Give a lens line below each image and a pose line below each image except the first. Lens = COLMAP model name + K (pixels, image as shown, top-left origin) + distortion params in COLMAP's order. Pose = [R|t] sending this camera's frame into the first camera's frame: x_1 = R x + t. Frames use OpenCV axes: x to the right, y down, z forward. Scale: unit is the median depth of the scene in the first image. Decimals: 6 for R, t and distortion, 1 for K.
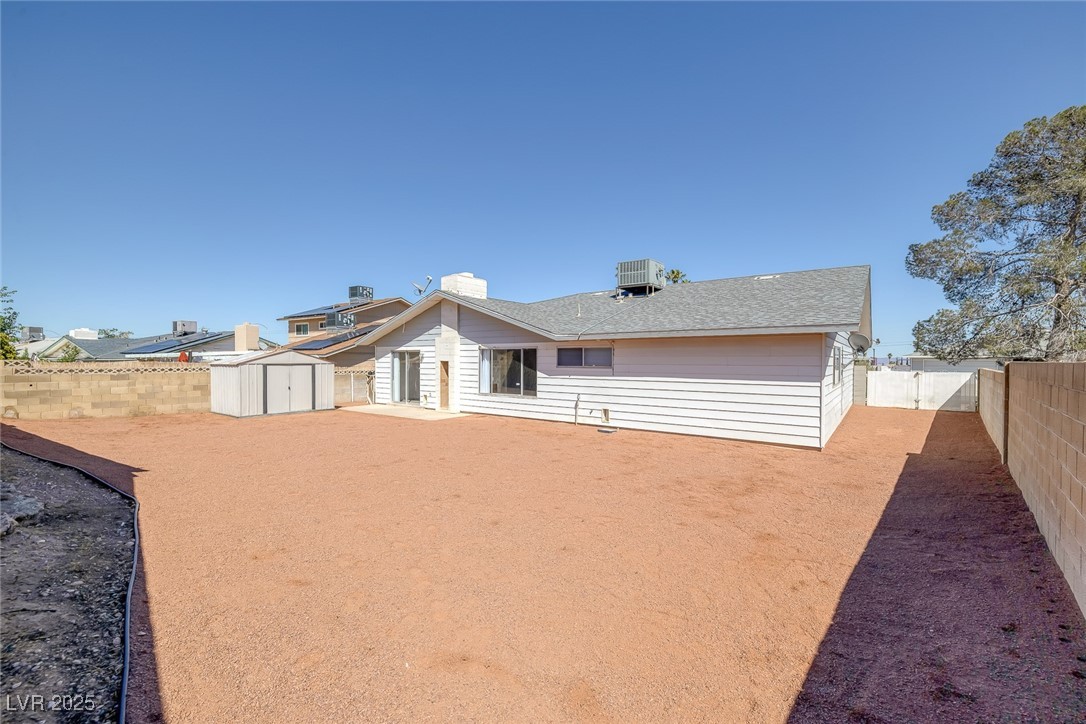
lens RADIAL K [[452.9, 0, 544.5], [0, 452.9, 365.3], [0, 0, 1]] dist [0.000314, -0.000402]
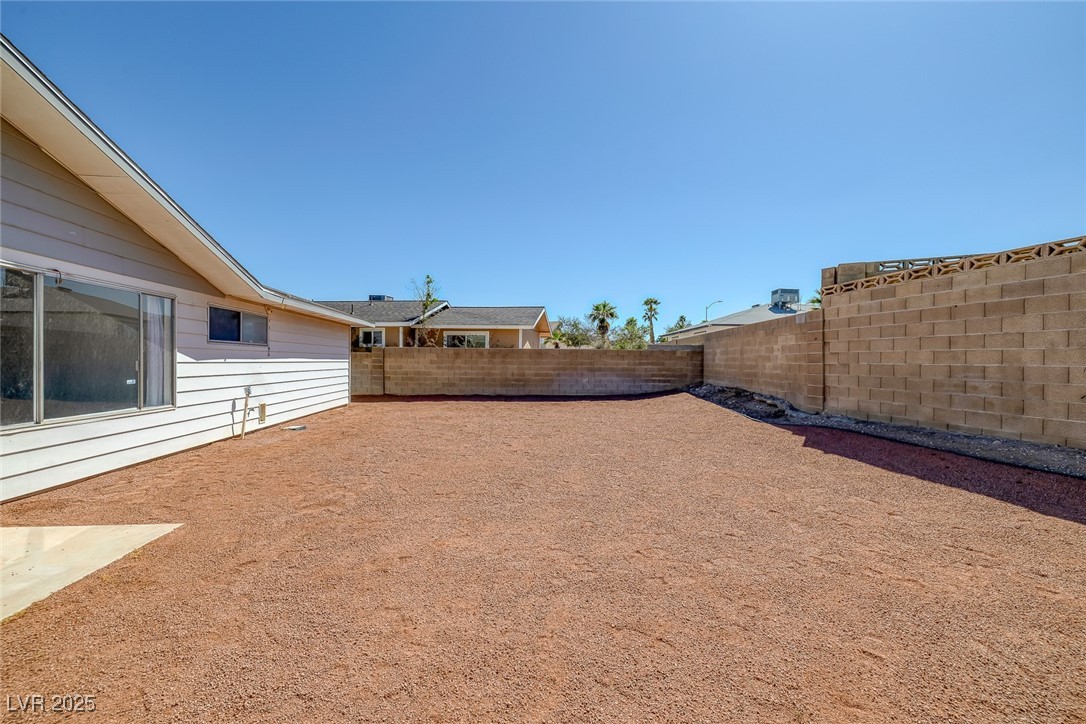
lens RADIAL K [[452.9, 0, 544.5], [0, 452.9, 365.3], [0, 0, 1]] dist [0.000314, -0.000402]
pose [[-0.684132, -0.015972, 0.729183, -0.593646], [-0.002742, 0.999809, 0.019327, 0.018698], [-0.729353, 0.011223, -0.684045, 1.014857]]
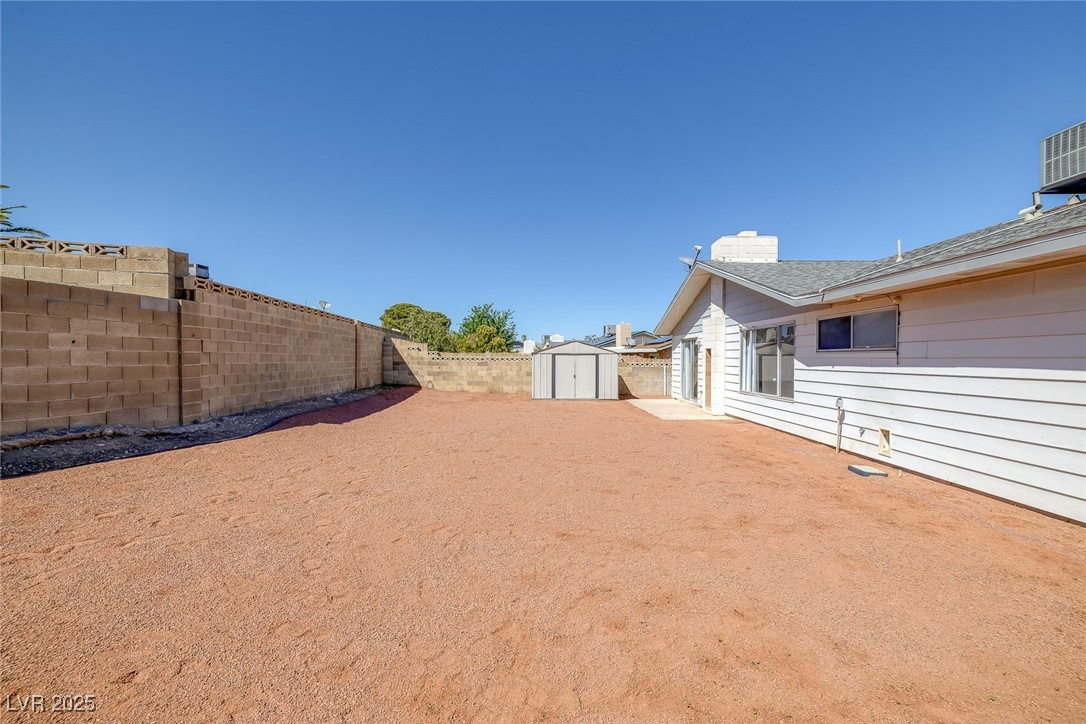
lens RADIAL K [[452.9, 0, 544.5], [0, 452.9, 365.3], [0, 0, 1]] dist [0.000314, -0.000402]
pose [[0.597343, 0.010678, -0.801915, 0.277129], [-0.010508, 0.999930, 0.005488, 0.020981], [0.801917, 0.005148, 0.597414, 0.329440]]
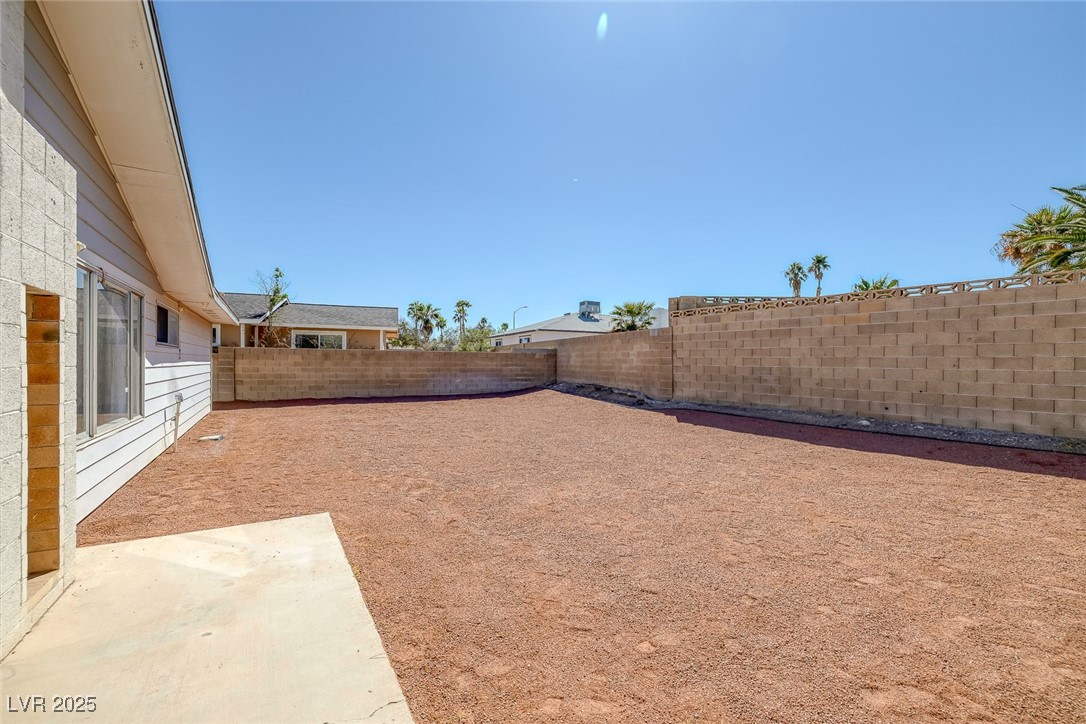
lens RADIAL K [[452.9, 0, 544.5], [0, 452.9, 365.3], [0, 0, 1]] dist [0.000314, -0.000402]
pose [[-0.930435, -0.013174, 0.366220, -0.495205], [-0.007110, 0.999814, 0.017904, 0.013404], [-0.366388, 0.014054, -0.930356, 1.219105]]
